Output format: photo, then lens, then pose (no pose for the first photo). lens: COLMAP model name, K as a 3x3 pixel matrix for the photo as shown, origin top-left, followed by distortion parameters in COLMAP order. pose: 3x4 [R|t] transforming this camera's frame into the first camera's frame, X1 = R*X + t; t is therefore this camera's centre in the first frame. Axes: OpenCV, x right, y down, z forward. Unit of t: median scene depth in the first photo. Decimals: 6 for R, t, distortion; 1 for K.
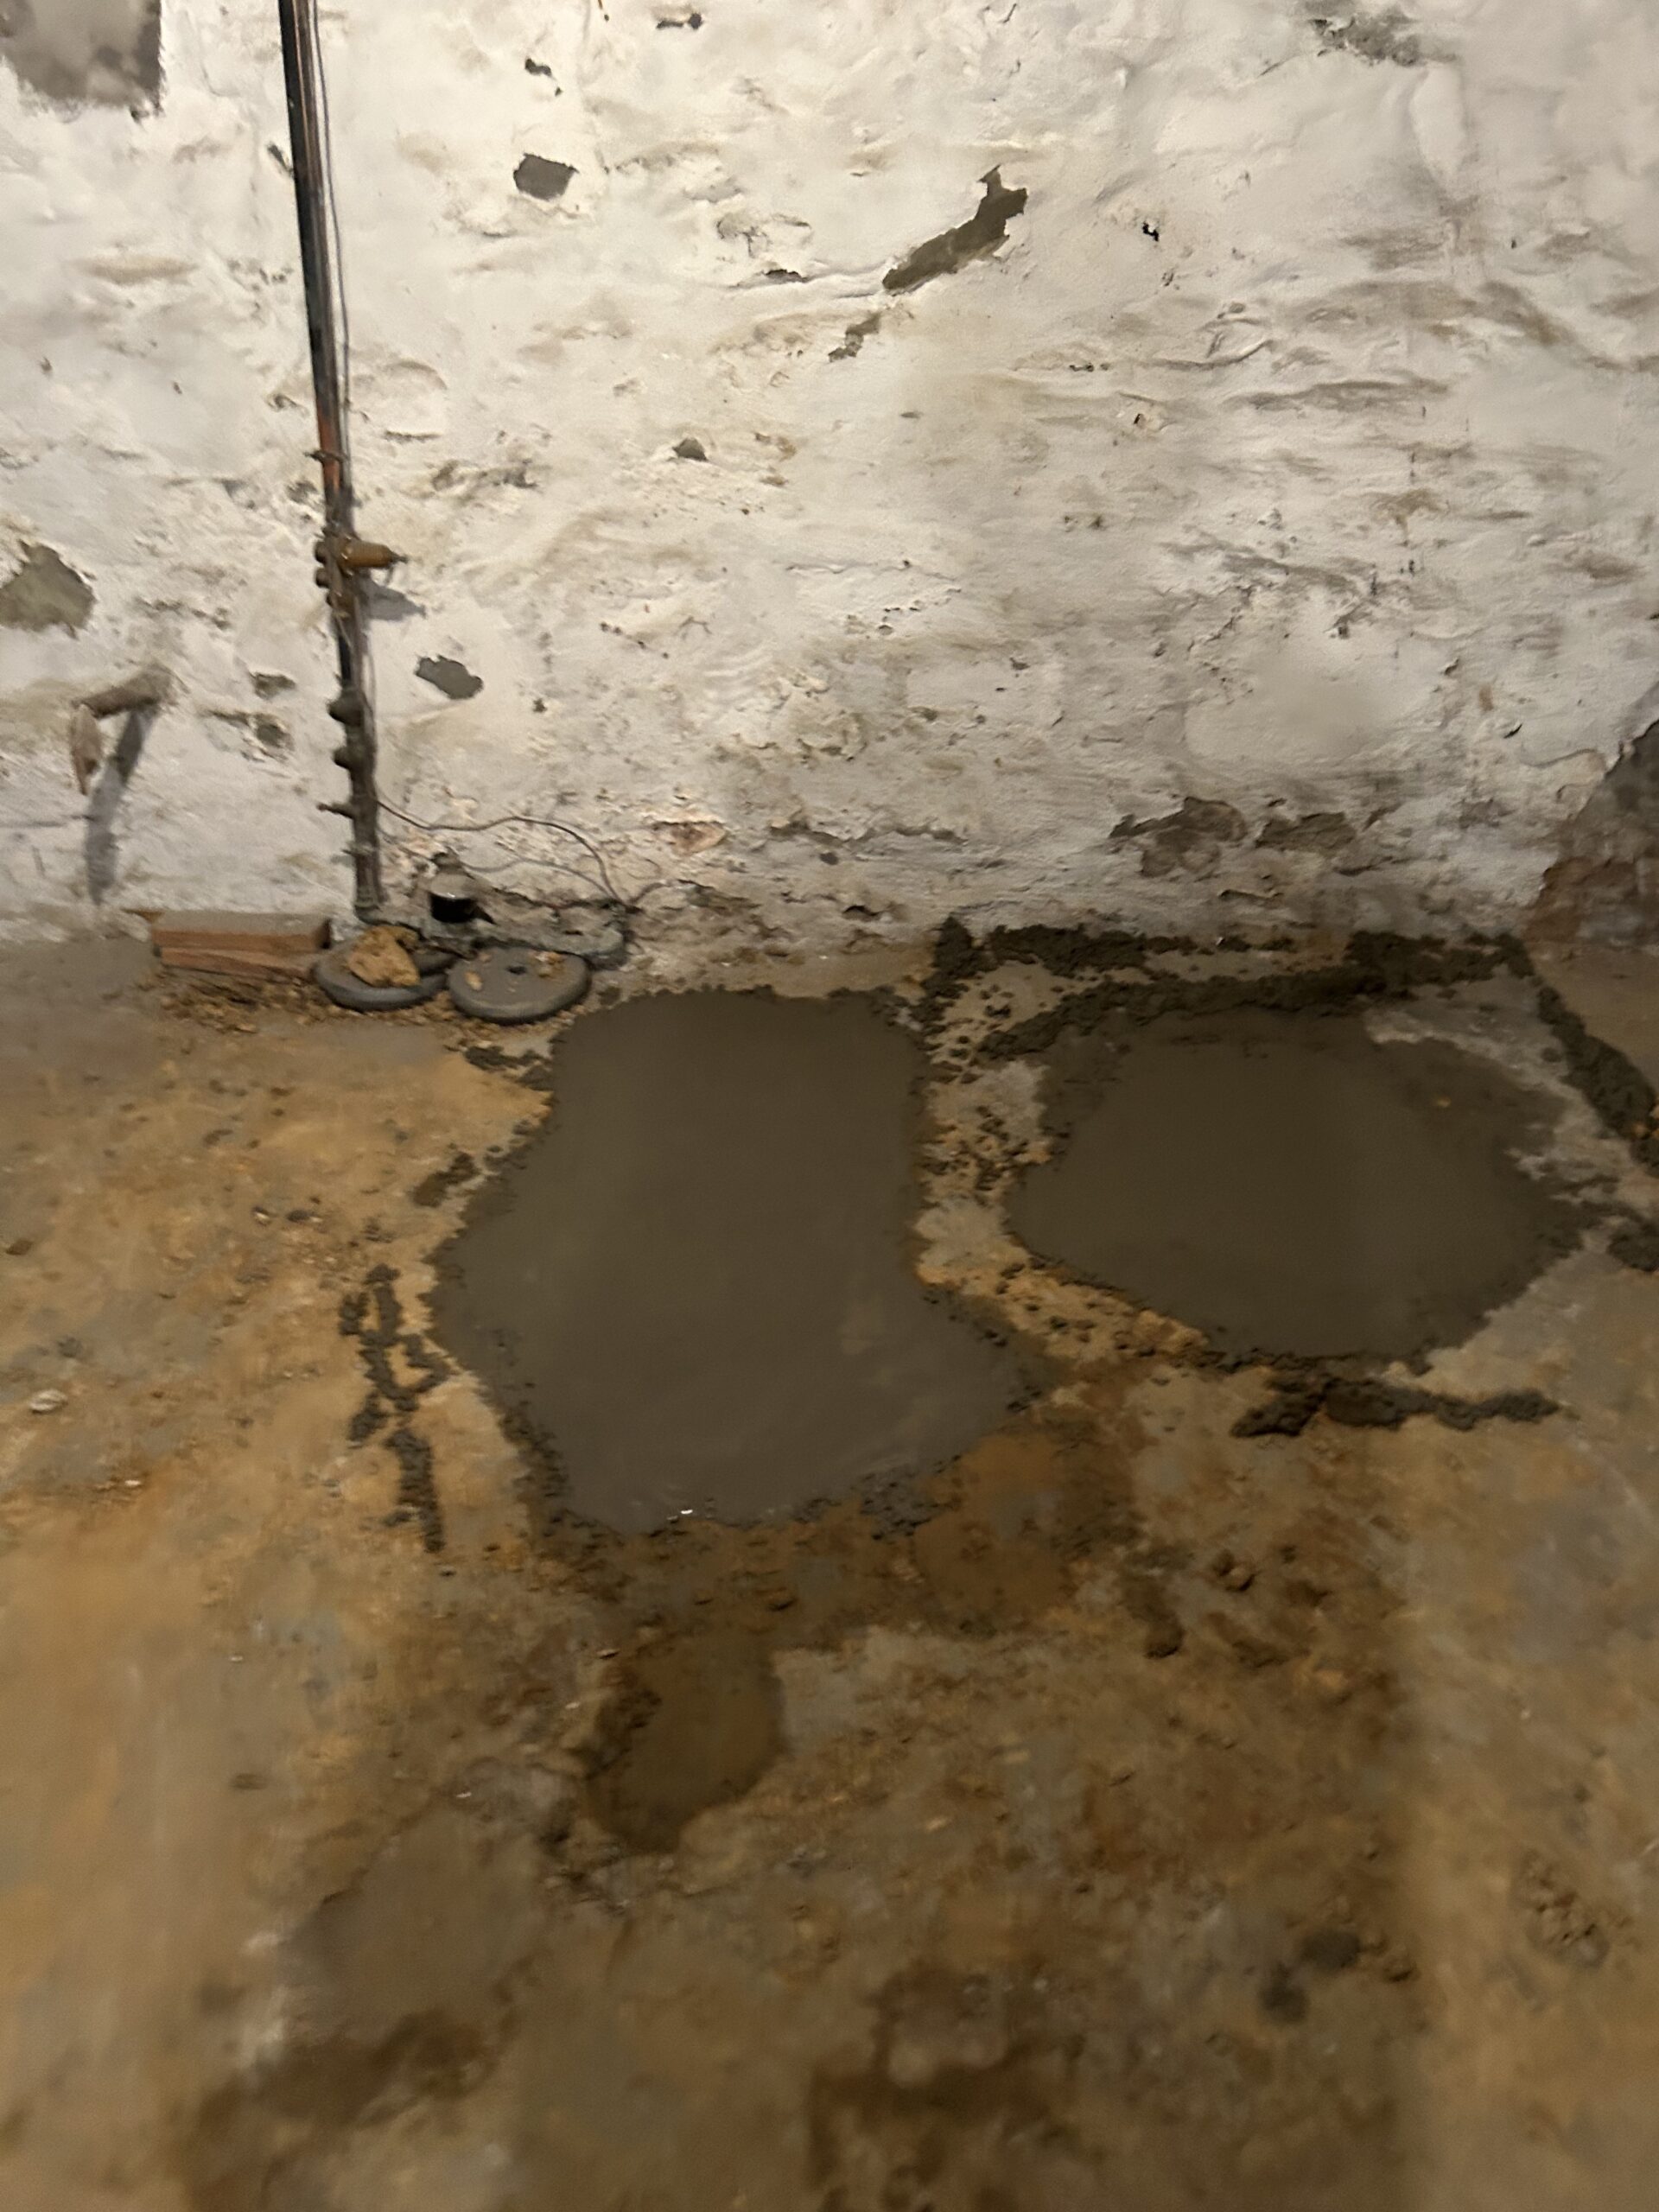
lens RADIAL K [[1652.2, 0, 826.5], [0, 1652.2, 1103.2], [0, 0, 1]] dist [-0.014768, -0.008135]
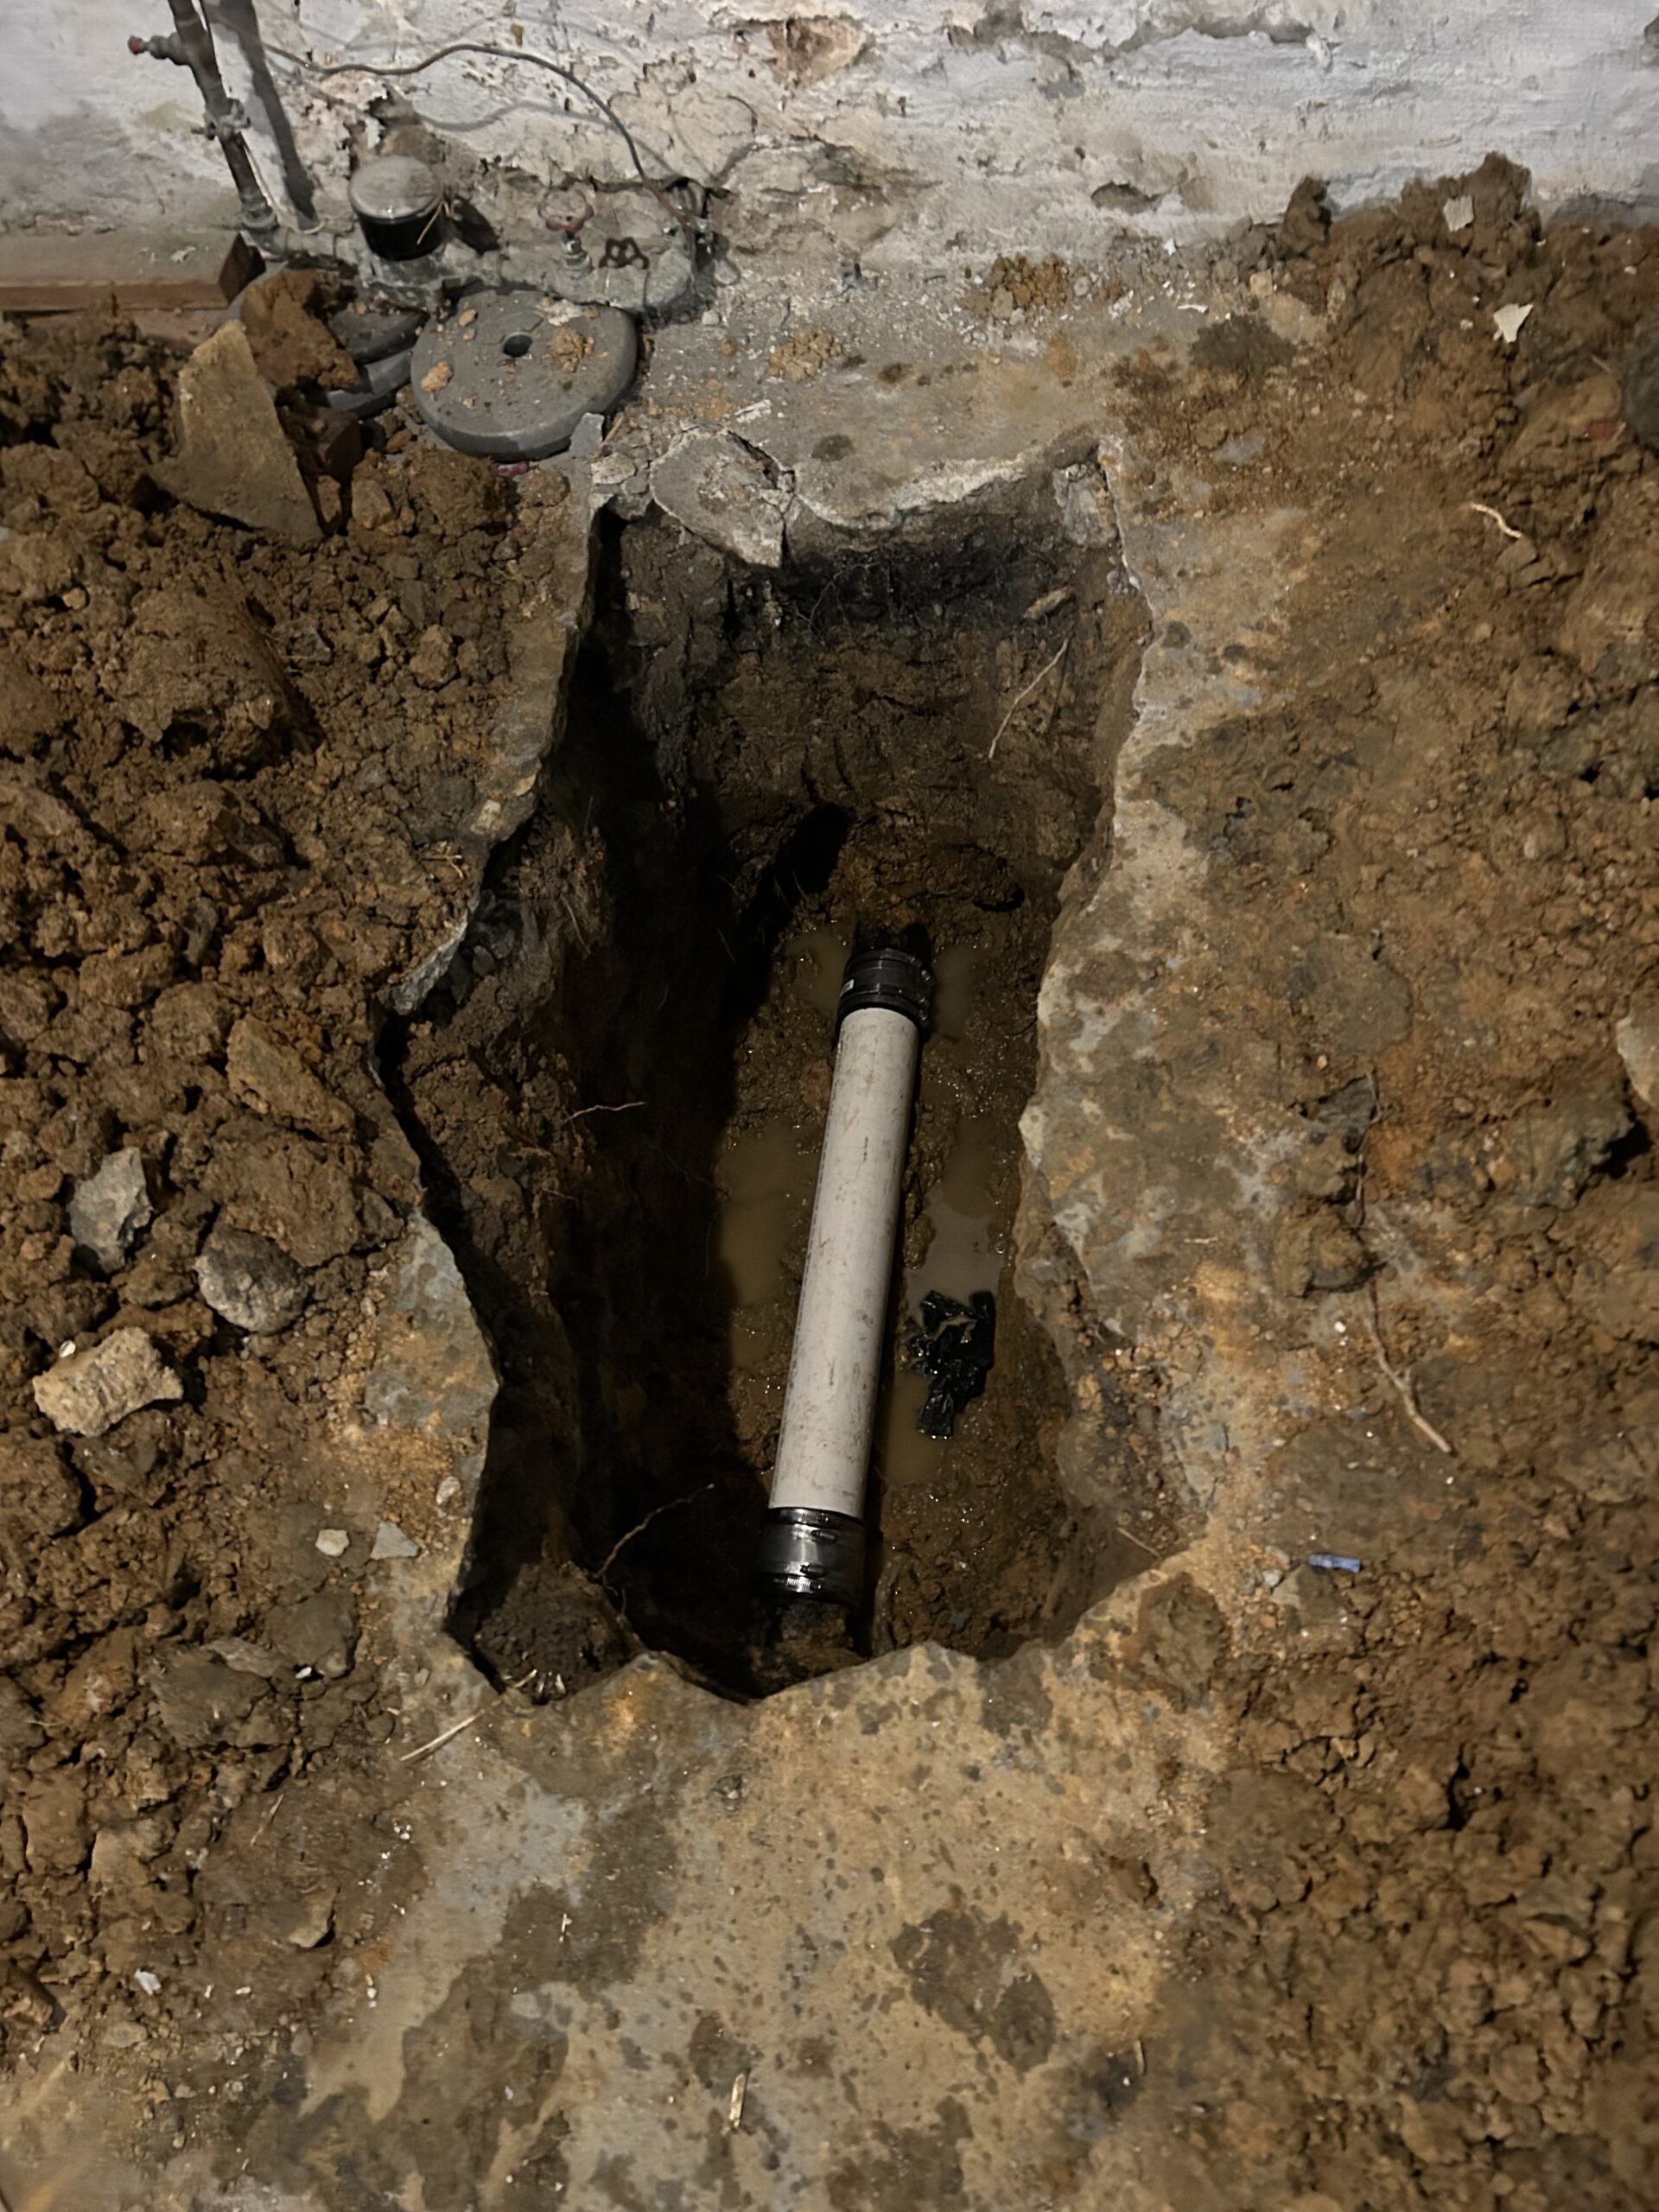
lens RADIAL K [[1652.2, 0, 837.6], [0, 1652.2, 1111.5], [0, 0, 1]] dist [-0.014768, -0.008135]
pose [[0.980820, 0.063700, -0.184211, 0.046687], [0.045068, 0.845361, 0.532292, -0.151843], [0.189632, -0.530385, 0.826276, 0.385761]]
